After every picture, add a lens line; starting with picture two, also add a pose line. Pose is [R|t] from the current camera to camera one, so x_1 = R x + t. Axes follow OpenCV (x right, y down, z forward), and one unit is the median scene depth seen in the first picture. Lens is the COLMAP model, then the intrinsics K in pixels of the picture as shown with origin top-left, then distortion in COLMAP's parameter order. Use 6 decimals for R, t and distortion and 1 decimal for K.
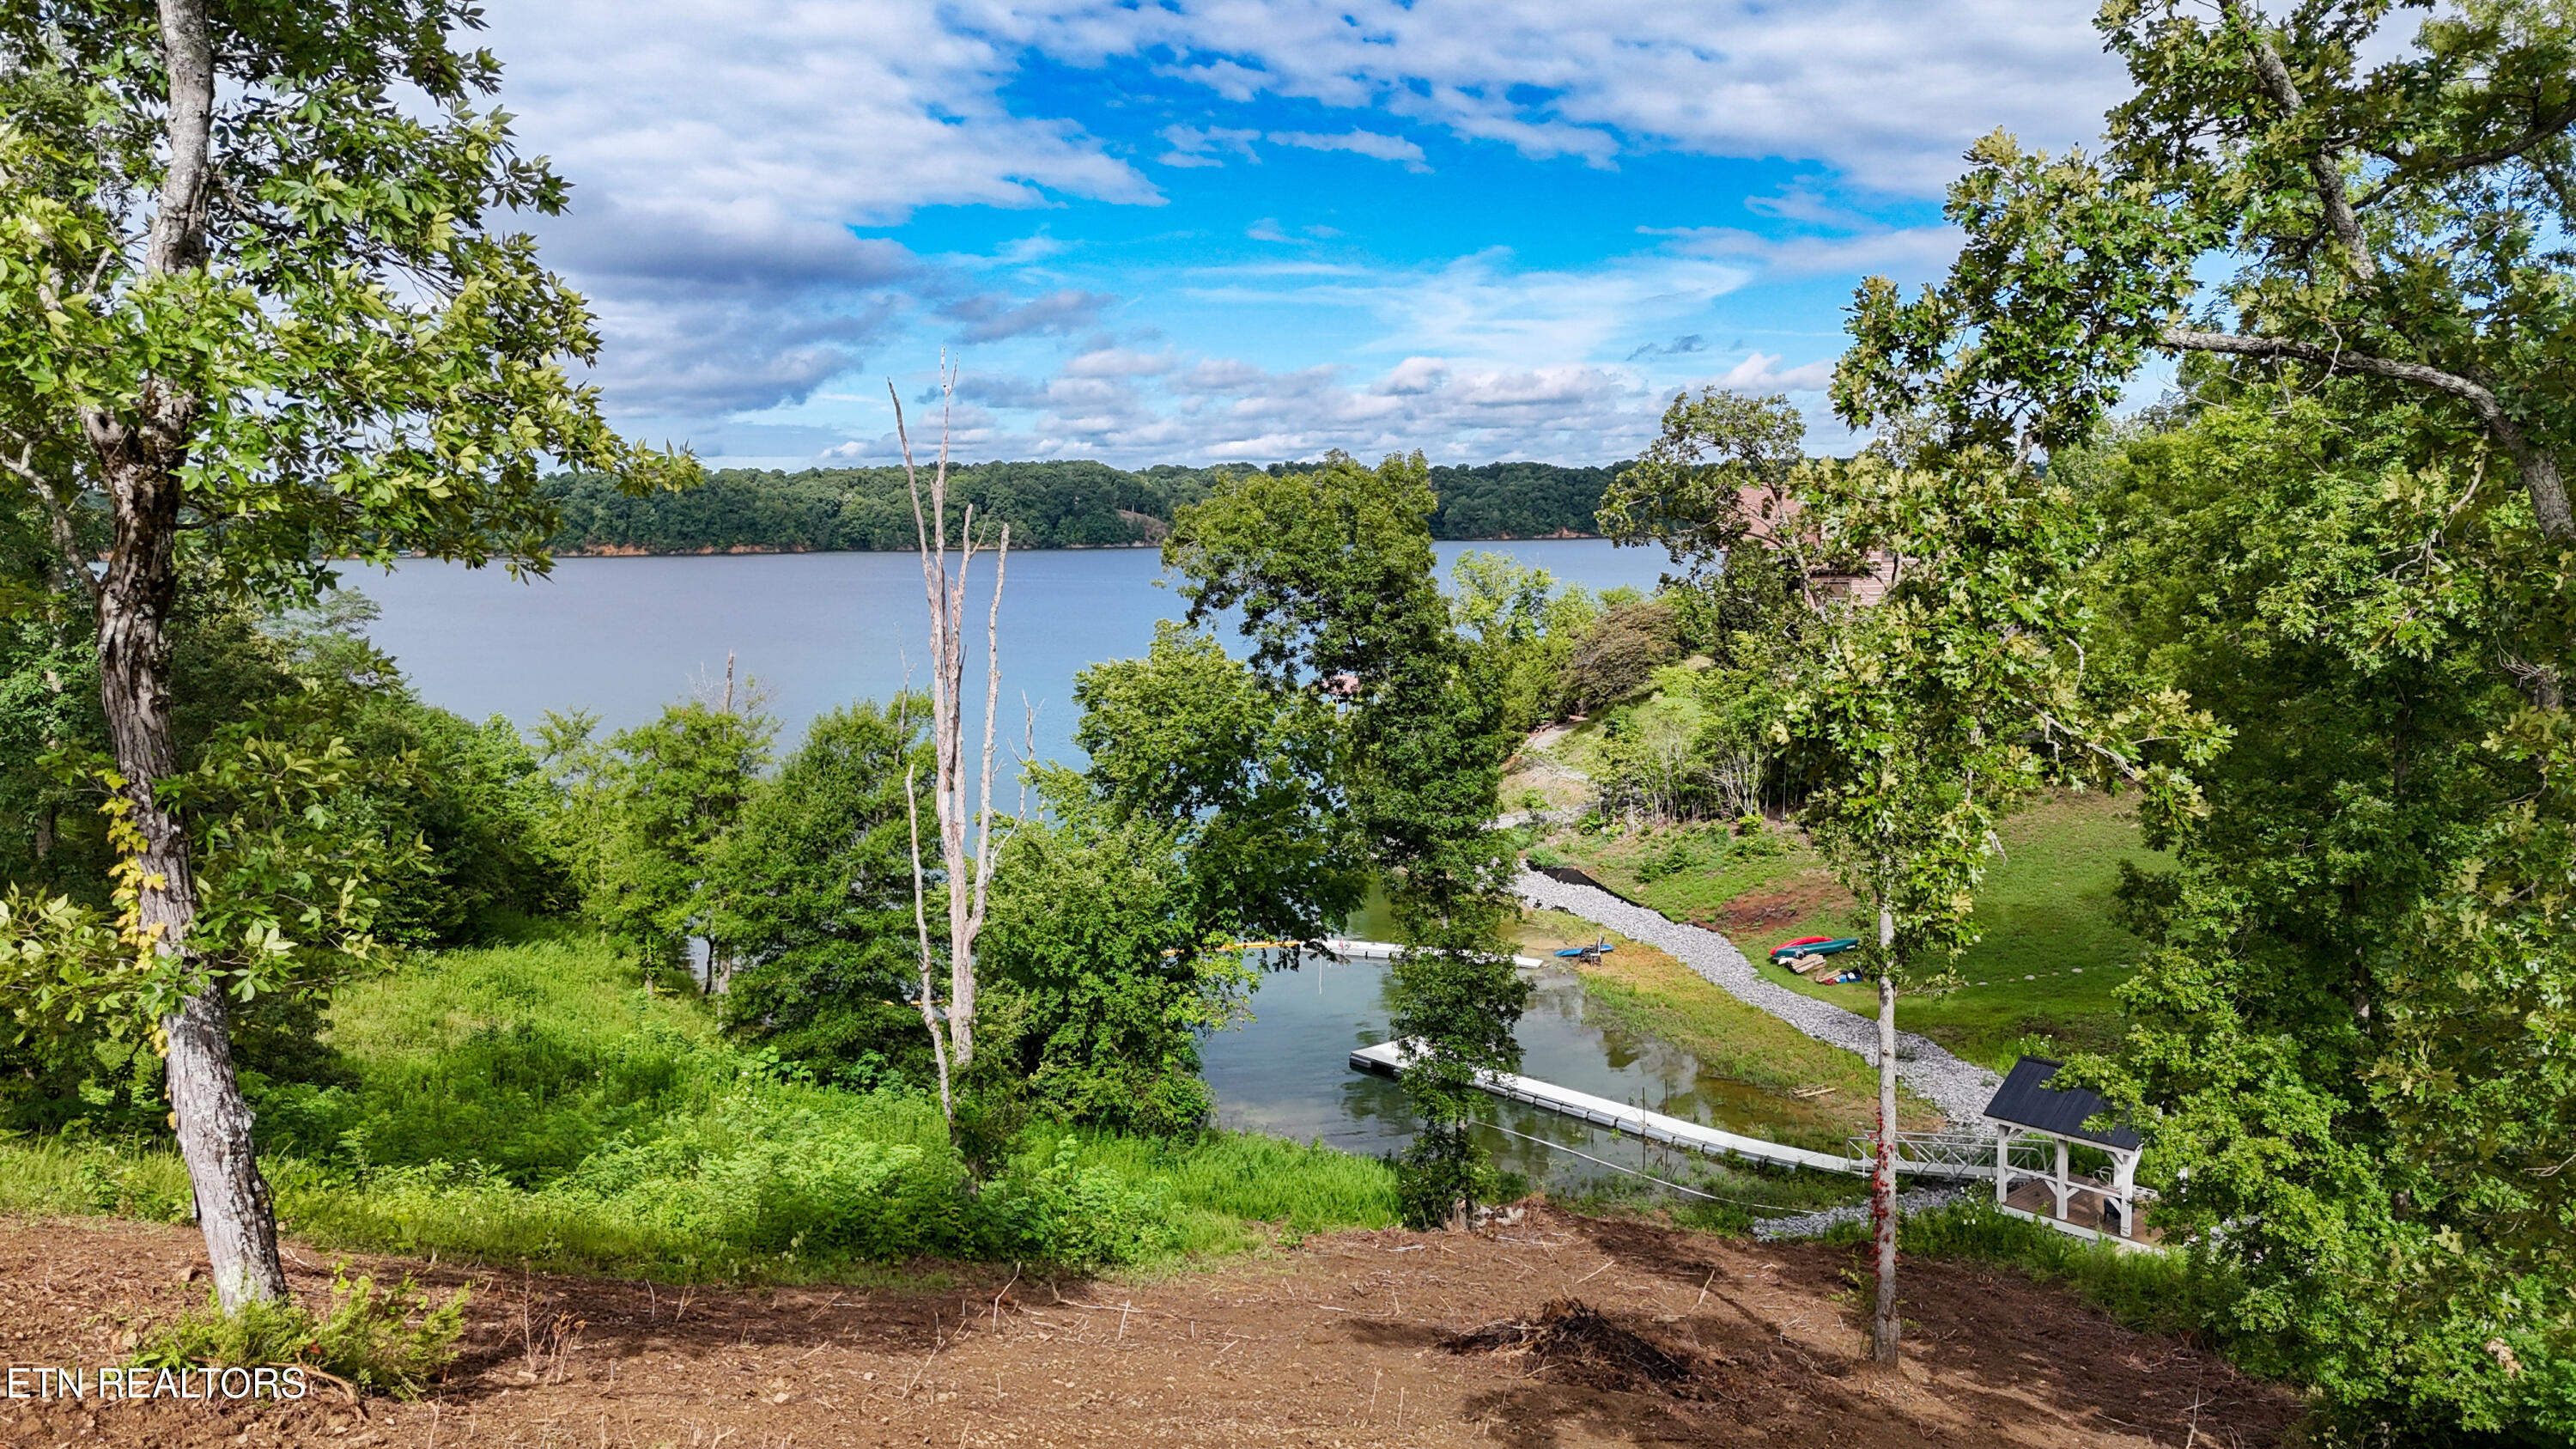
lens RADIAL K [[1886.3, 0, 1301.1], [0, 1886.3, 686.9], [0, 0, 1]] dist [0.033931, 0.003033]
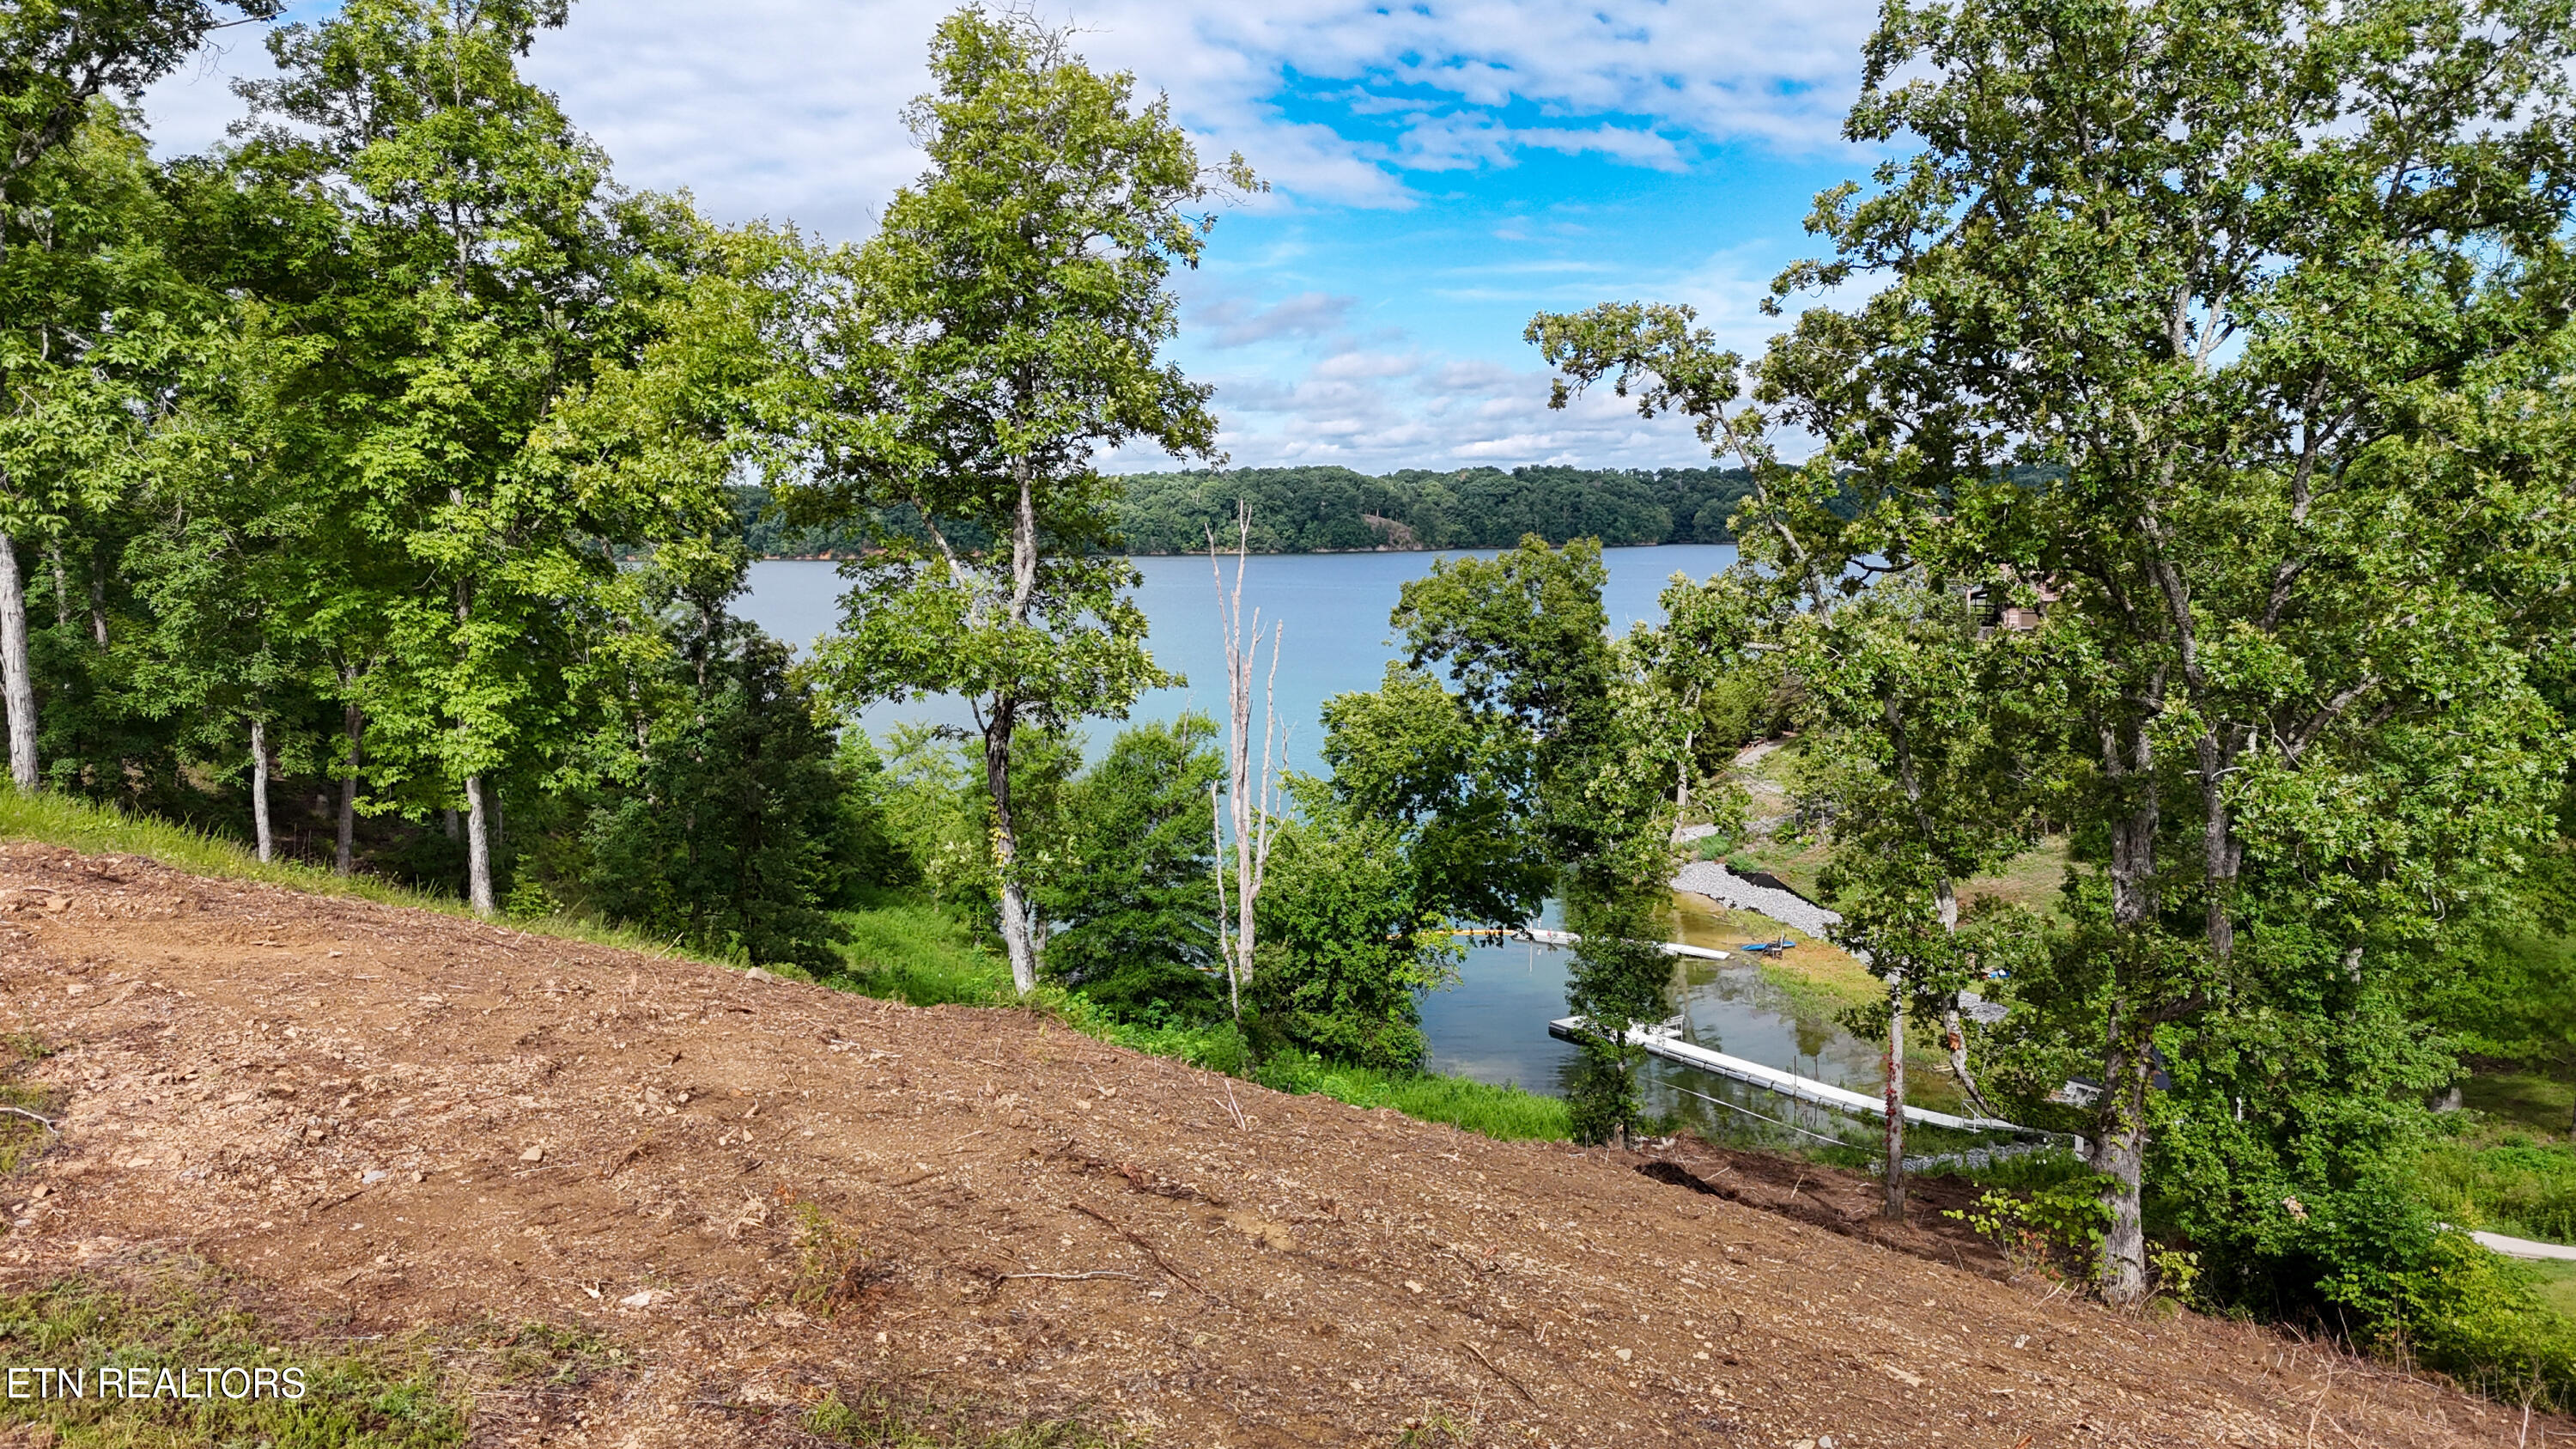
lens RADIAL K [[1885.8, 0, 1281.5], [0, 1885.8, 719.2], [0, 0, 1]] dist [0.083093, -0.085223]
pose [[0.990344, 0.014061, -0.137920, 0.025743], [-0.011810, 0.999784, 0.017125, -0.016993], [0.138131, -0.015330, 0.990295, -0.237870]]
